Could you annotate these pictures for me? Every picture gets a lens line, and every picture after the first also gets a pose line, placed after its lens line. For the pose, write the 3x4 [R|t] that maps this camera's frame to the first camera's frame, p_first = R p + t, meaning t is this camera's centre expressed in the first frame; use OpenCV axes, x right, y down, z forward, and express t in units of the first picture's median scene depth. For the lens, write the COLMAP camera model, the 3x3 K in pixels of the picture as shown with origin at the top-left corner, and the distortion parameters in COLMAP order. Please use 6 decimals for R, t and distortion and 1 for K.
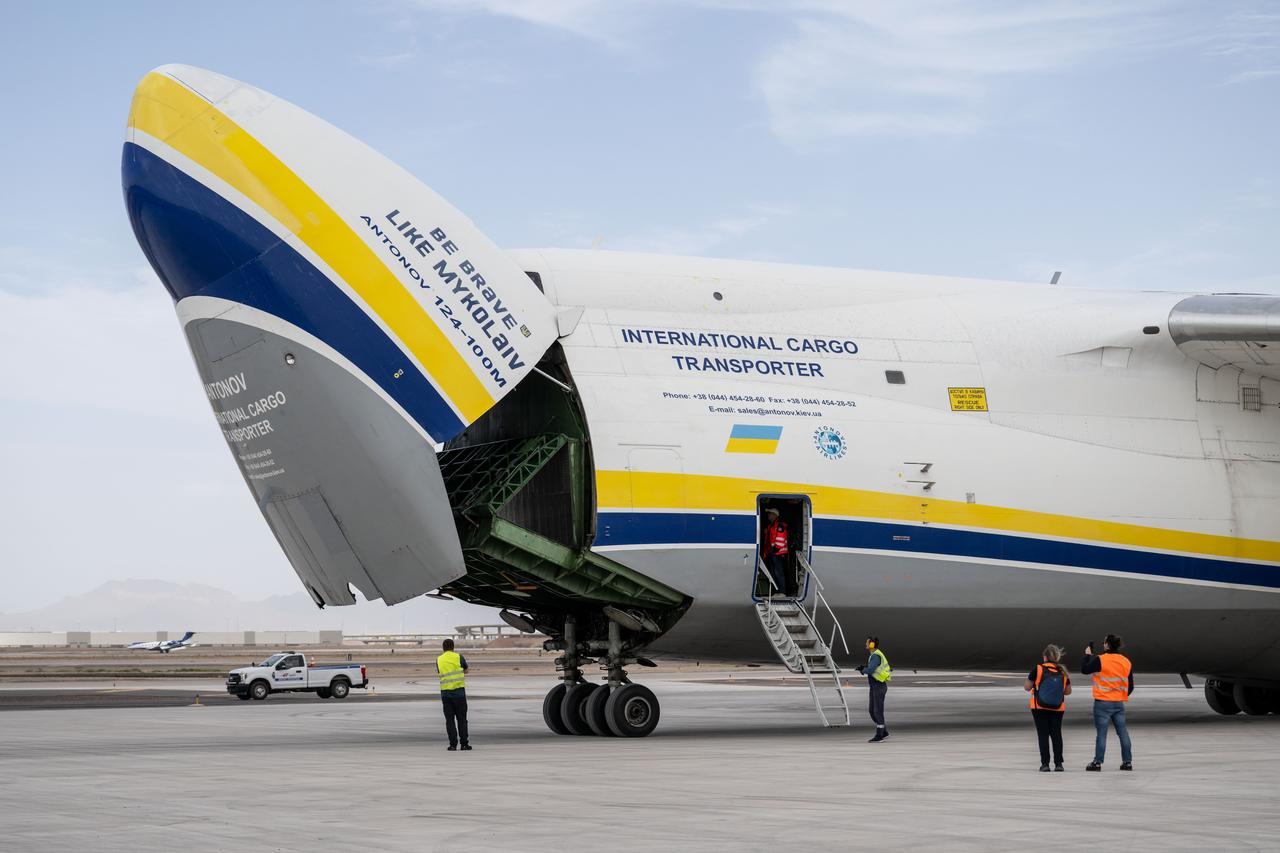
lens RADIAL K [[2626.7, 0, 640.0], [0, 2626.7, 426.5], [0, 0, 1]] dist [-0.020709, -0.048050]
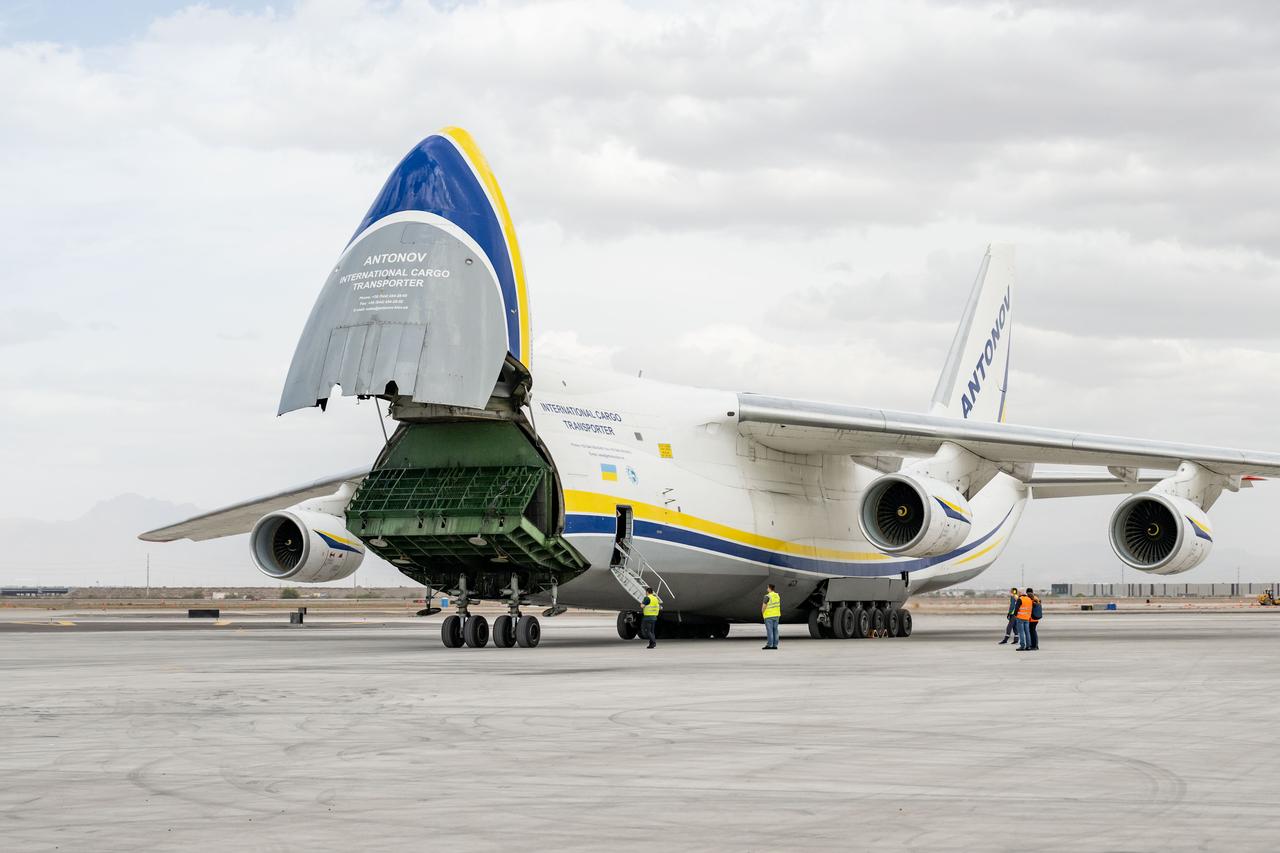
lens RADIAL K [[2626.7, 0, 640.0], [0, 2626.7, 426.5], [0, 0, 1]] dist [-0.020709, -0.048050]
pose [[0.784472, 0.049195, 0.618210, -0.983455], [-0.059100, 0.998242, -0.004442, -0.018248], [-0.617342, -0.033052, 0.786001, -0.347607]]
